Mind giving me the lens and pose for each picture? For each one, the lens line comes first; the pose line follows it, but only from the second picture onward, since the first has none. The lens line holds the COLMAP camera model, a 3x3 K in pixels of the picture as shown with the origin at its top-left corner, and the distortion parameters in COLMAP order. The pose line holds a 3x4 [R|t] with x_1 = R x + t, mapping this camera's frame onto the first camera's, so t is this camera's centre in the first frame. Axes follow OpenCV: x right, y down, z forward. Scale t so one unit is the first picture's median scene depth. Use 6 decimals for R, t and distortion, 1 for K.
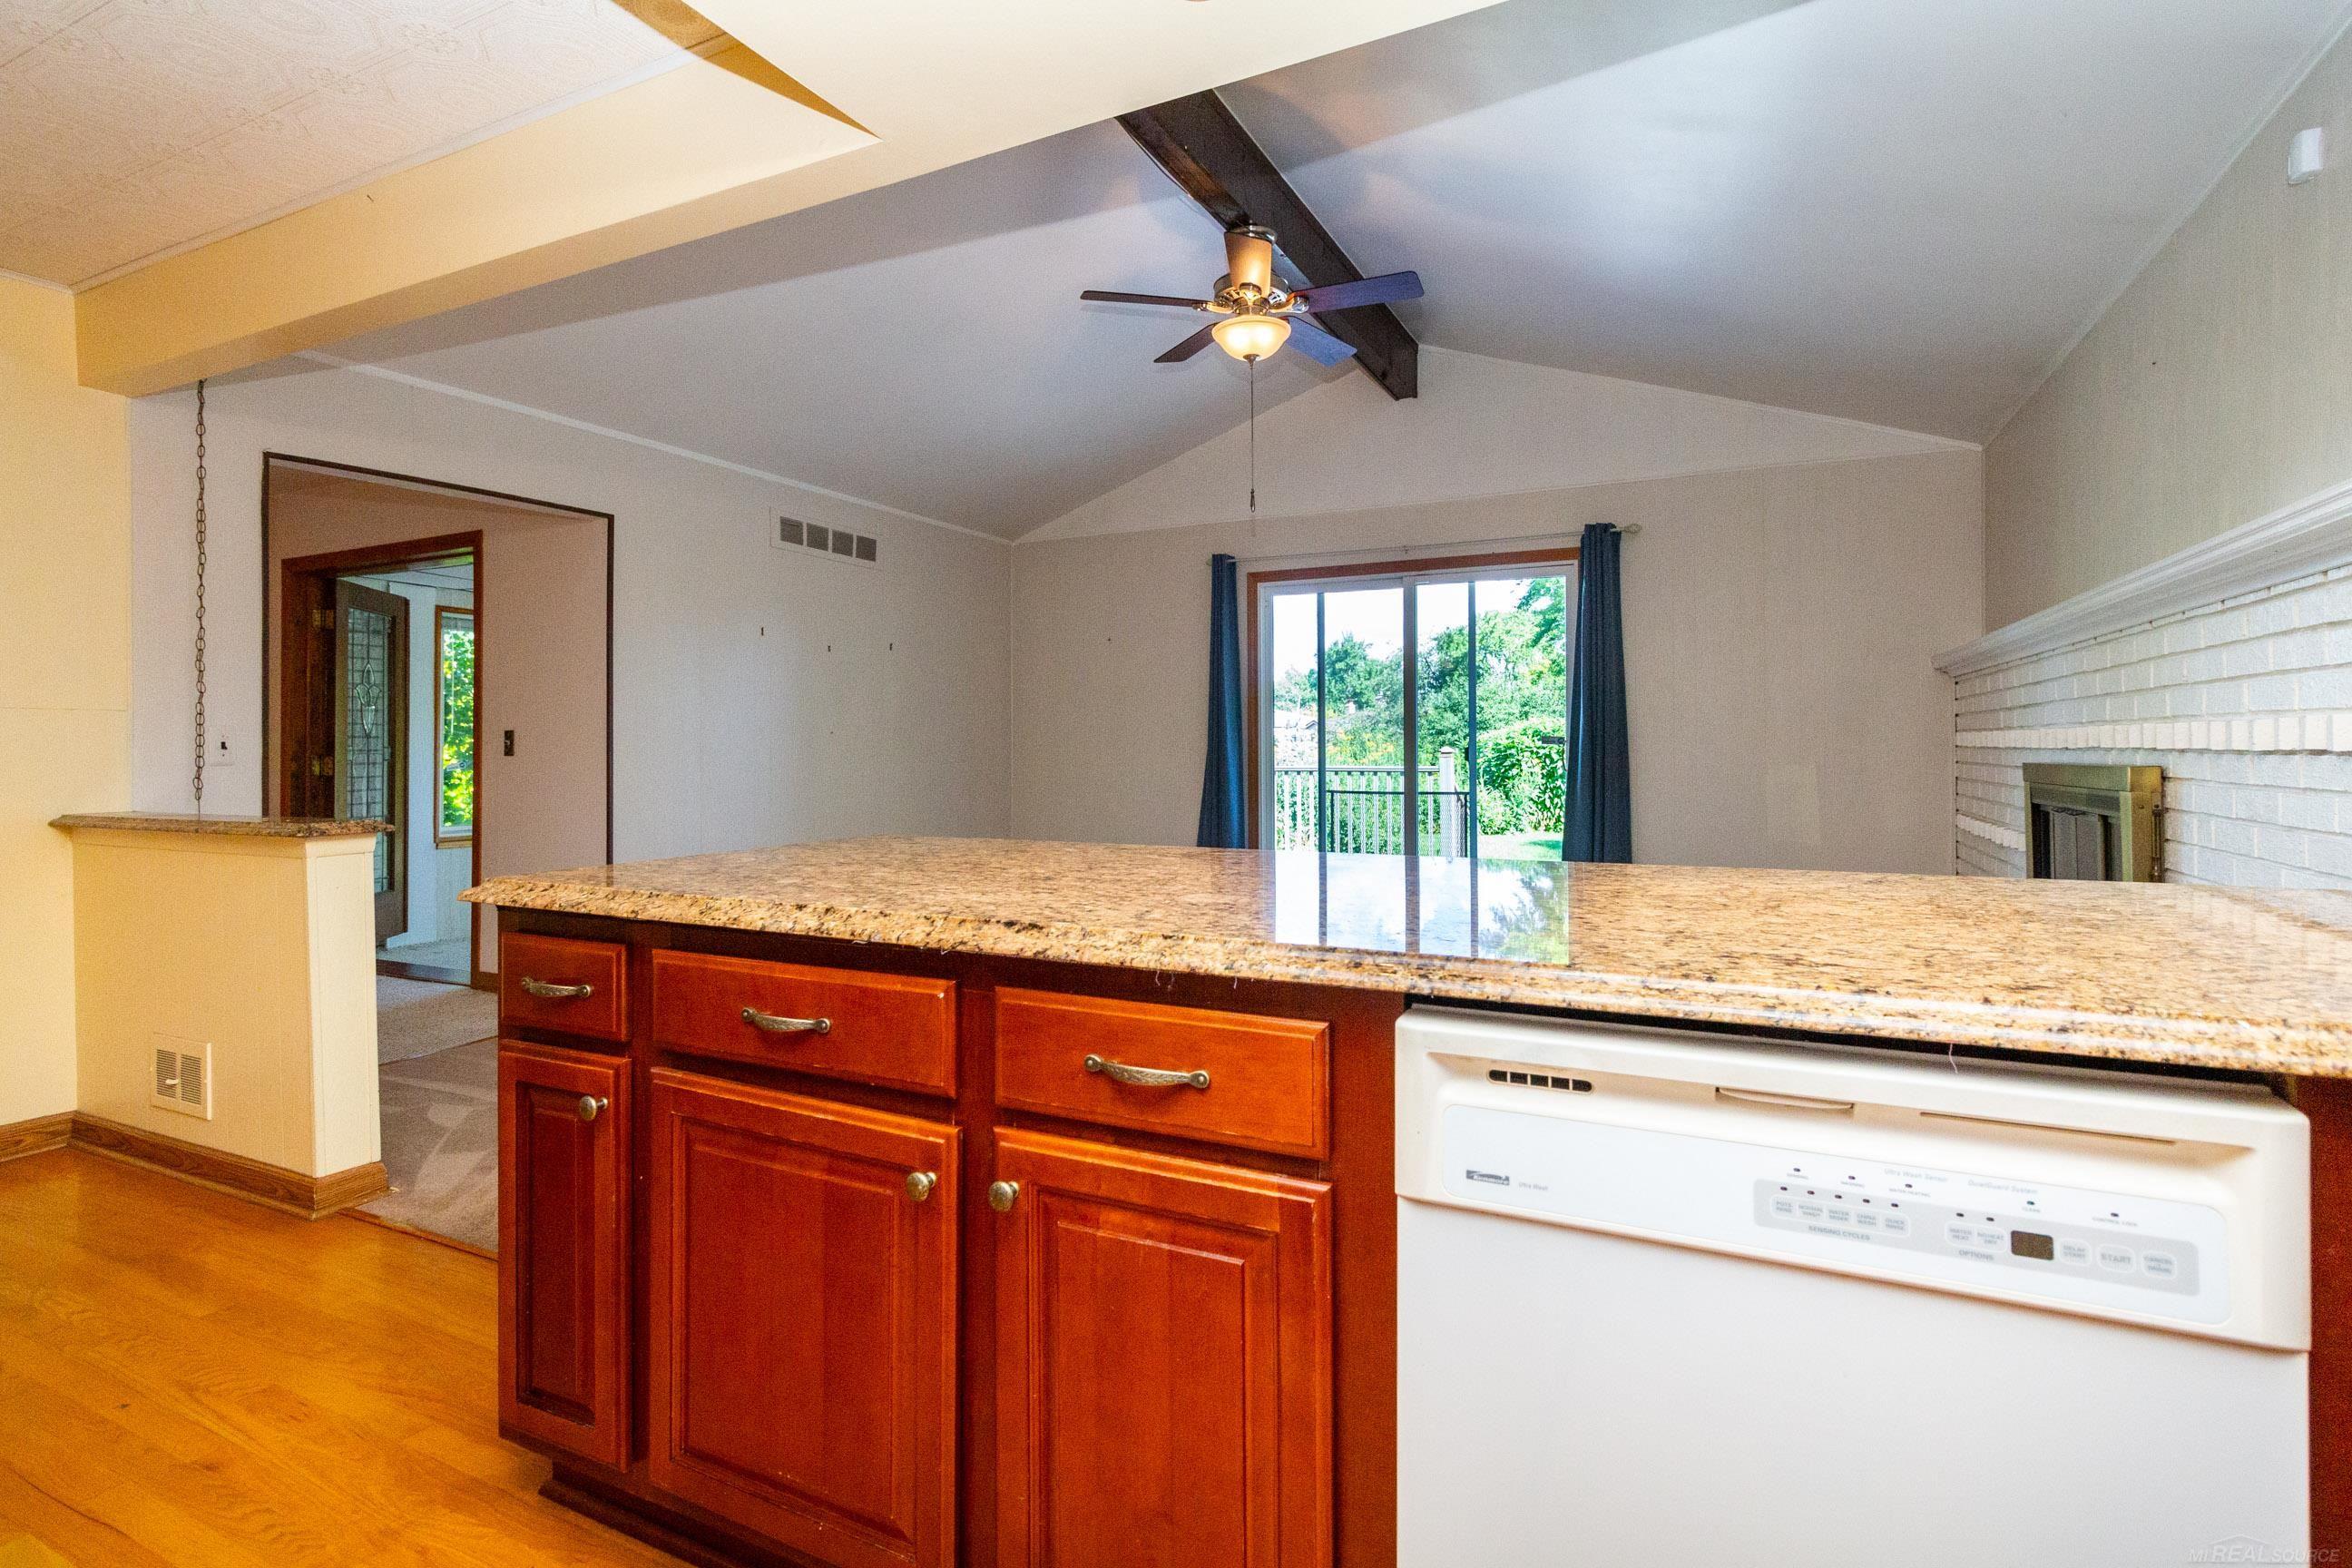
lens RADIAL K [[1095.6, 0, 1197.1], [0, 1095.6, 783.0], [0, 0, 1]] dist [0.000191, -0.000058]
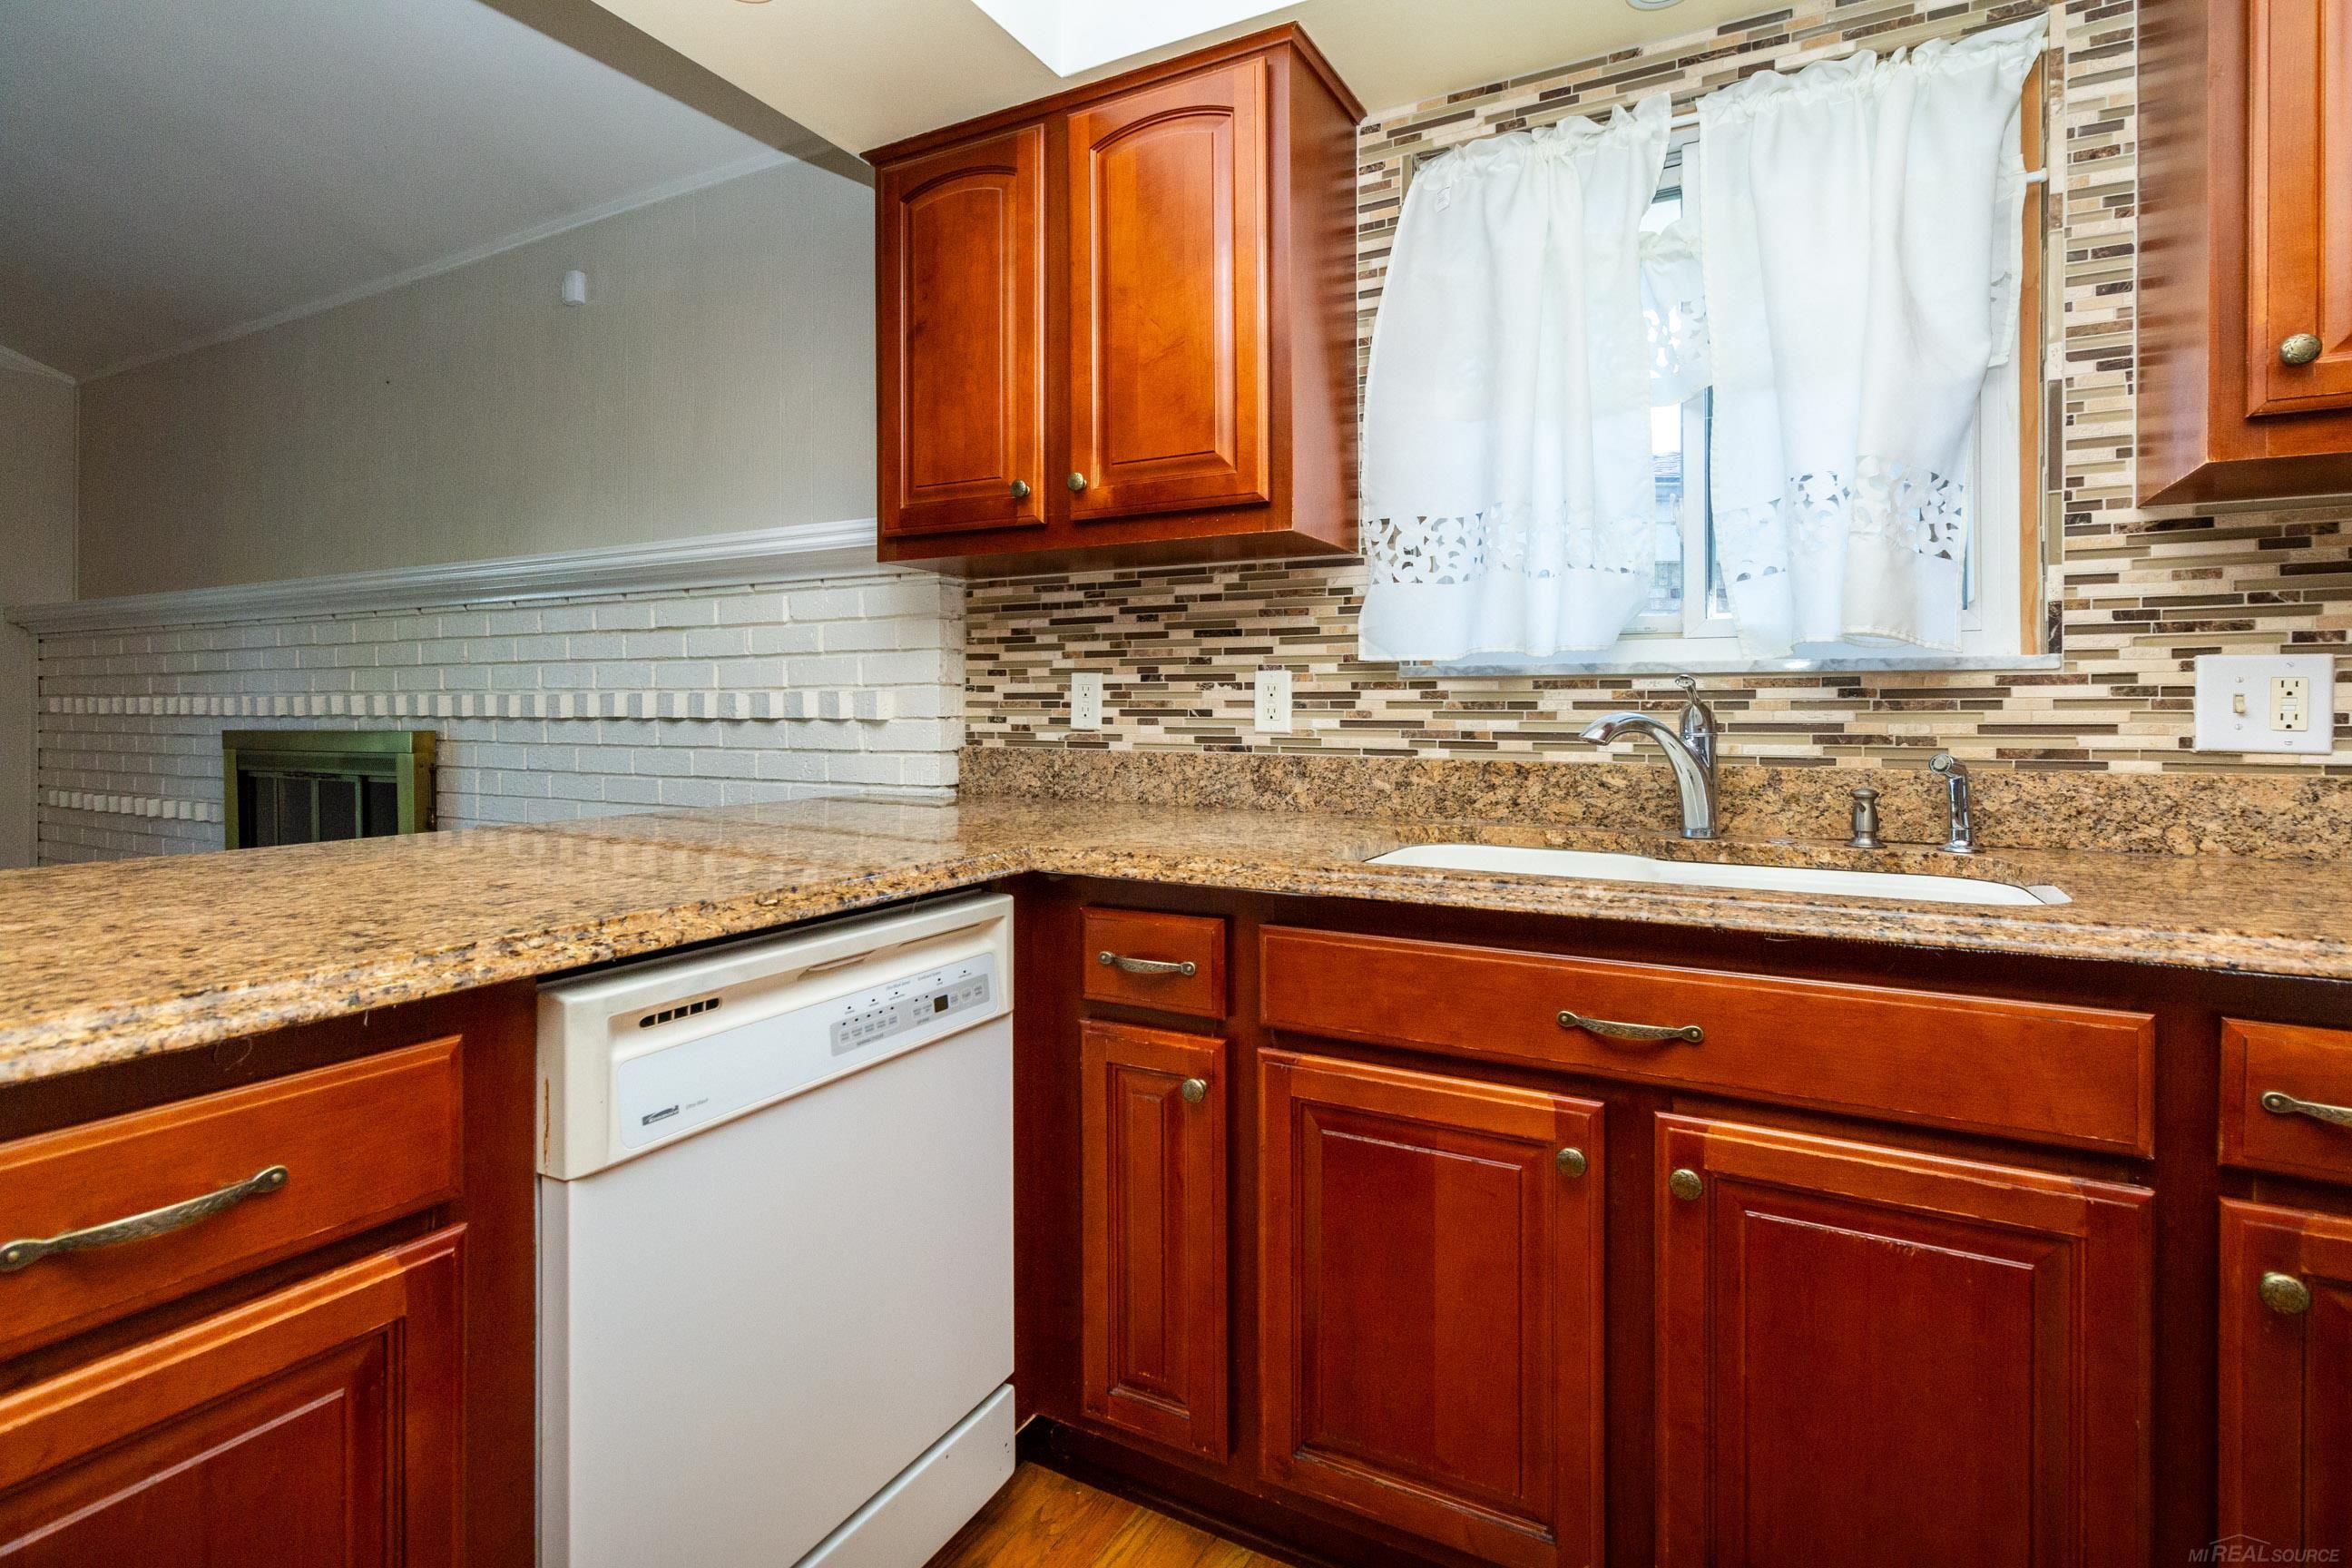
lens RADIAL K [[1226.5, 0, 1060.2], [0, 1226.5, 709.4], [0, 0, 1]] dist [-0.000386, 0.001028]
pose [[0.098851, 0.003589, 0.995096, -0.473390], [0.033172, 0.999426, -0.006900, -0.008620], [-0.994549, 0.033692, 0.098675, 0.252985]]
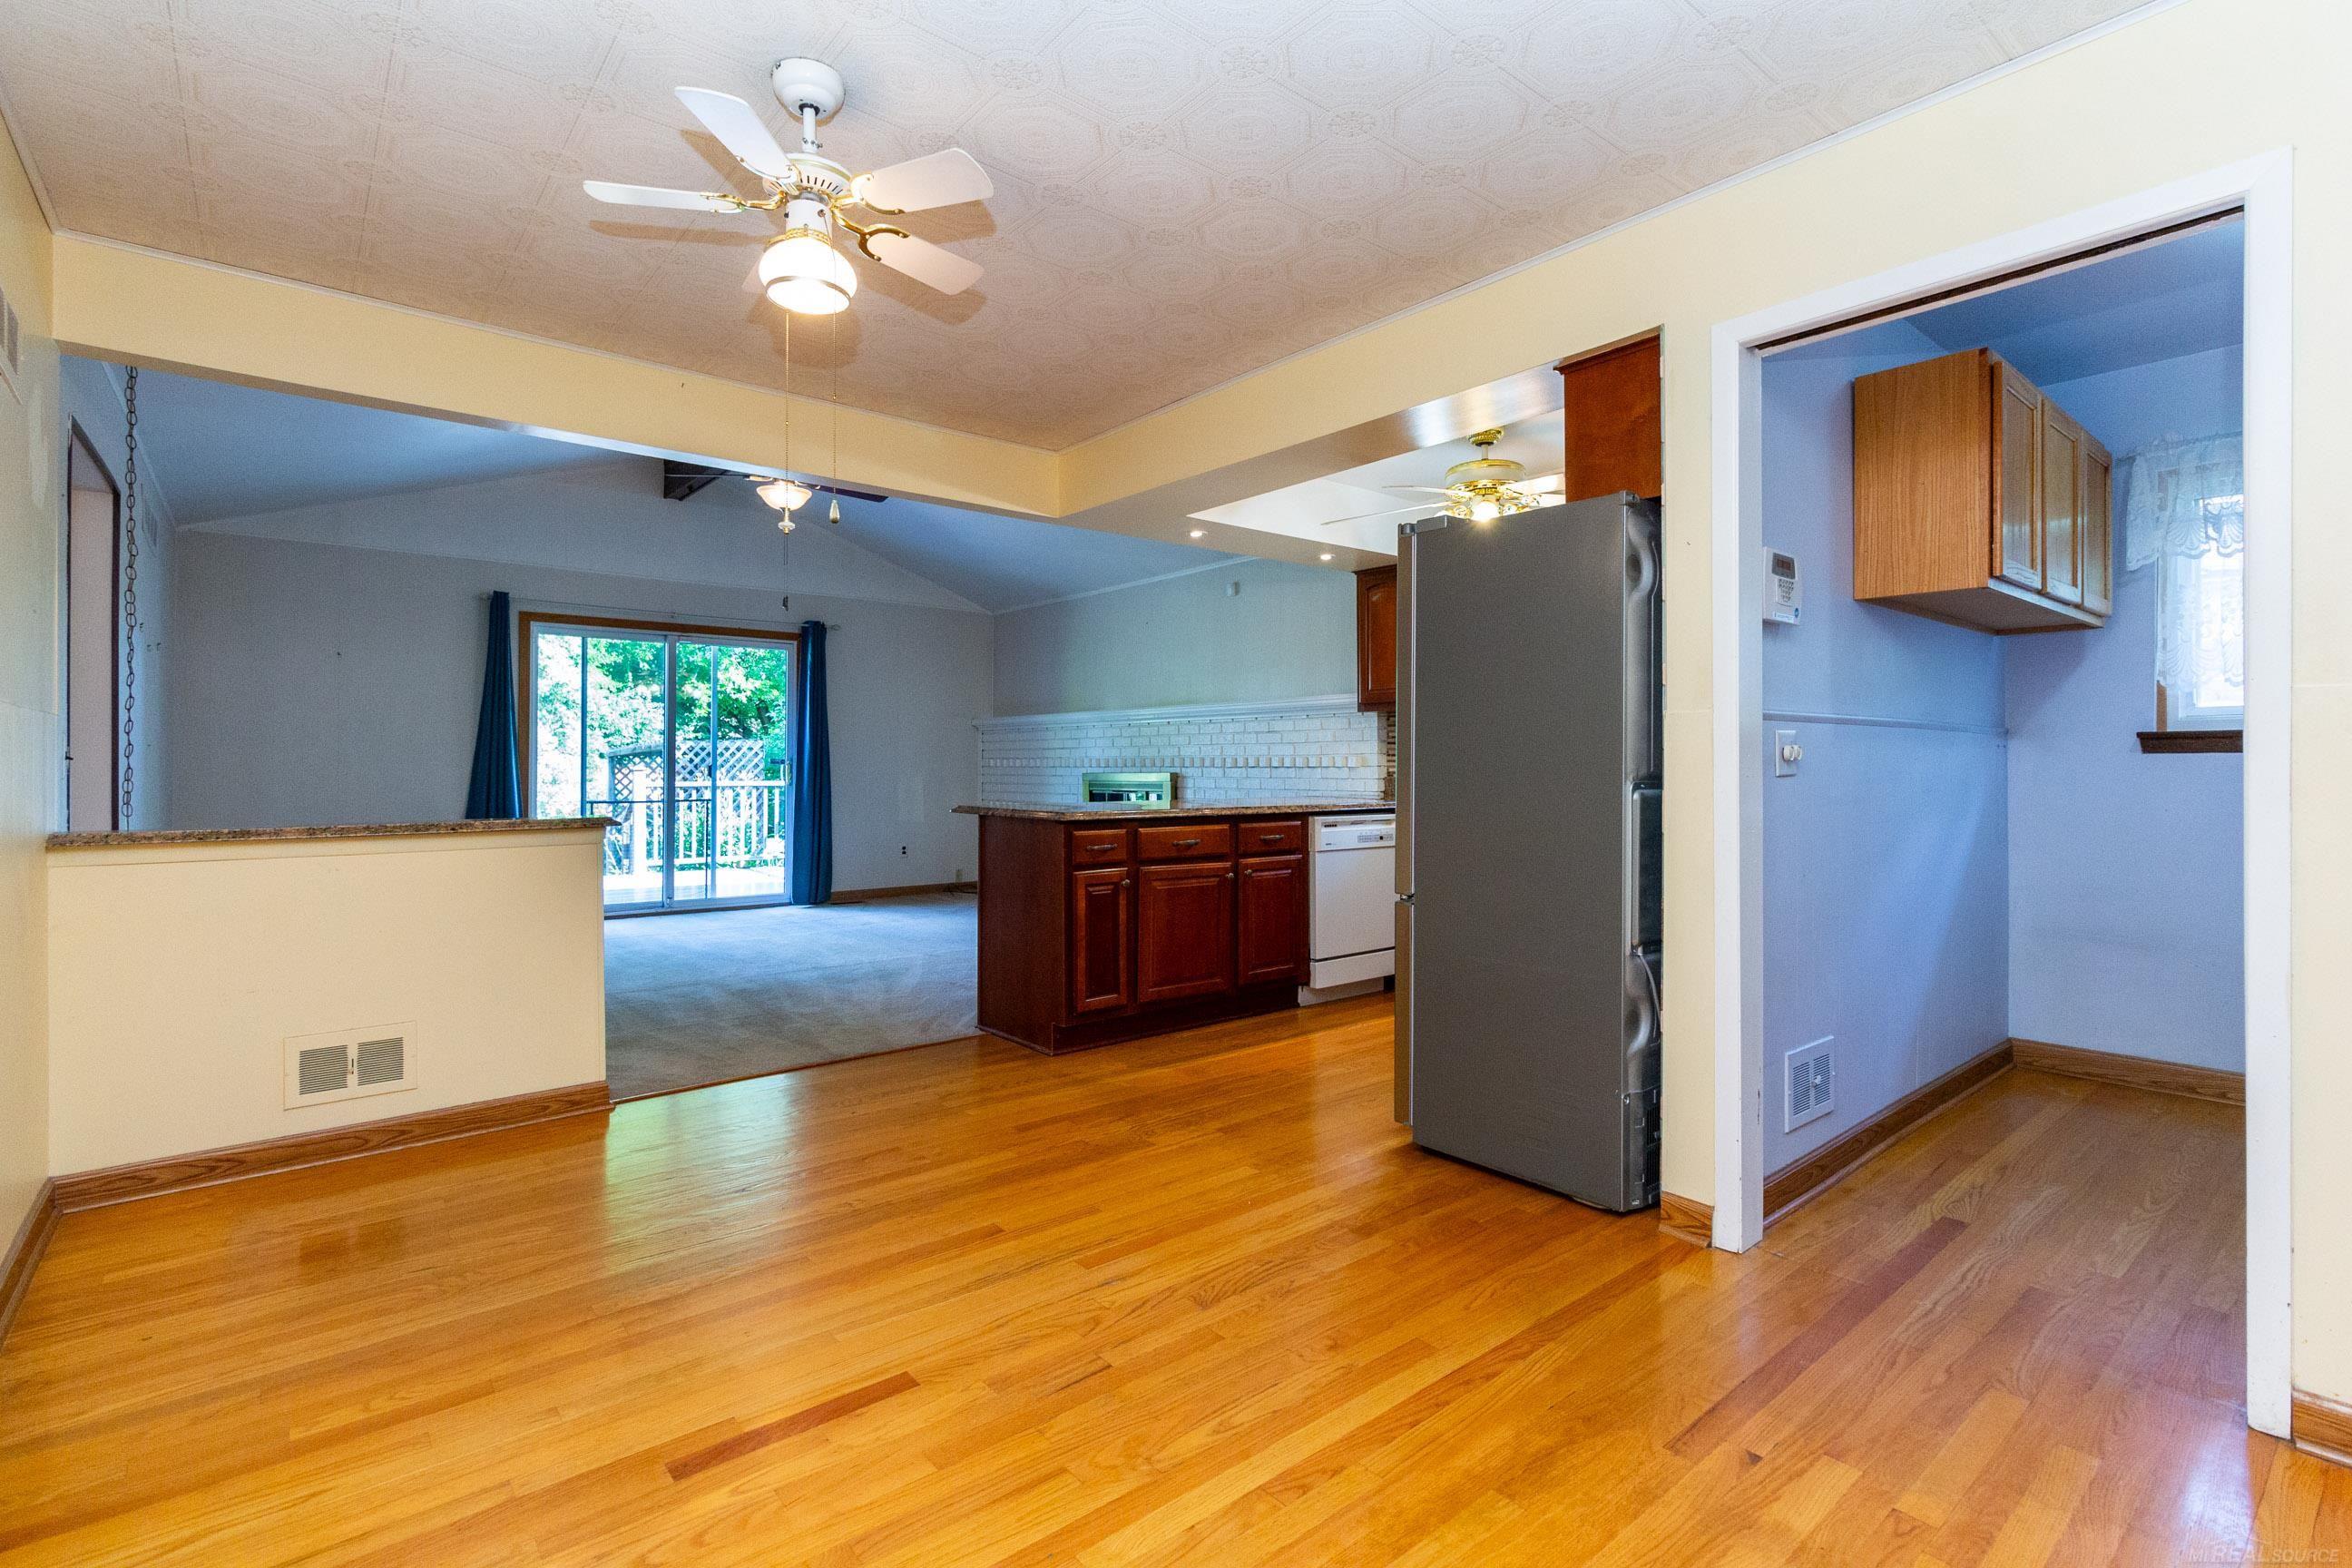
lens RADIAL K [[1095.6, 0, 1197.1], [0, 1095.6, 783.0], [0, 0, 1]] dist [0.000191, -0.000058]
pose [[0.404216, -0.011263, 0.914594, -2.204208], [0.030229, 0.999542, -0.001050, 0.022071], [-0.914164, 0.028071, 0.404372, -0.269612]]
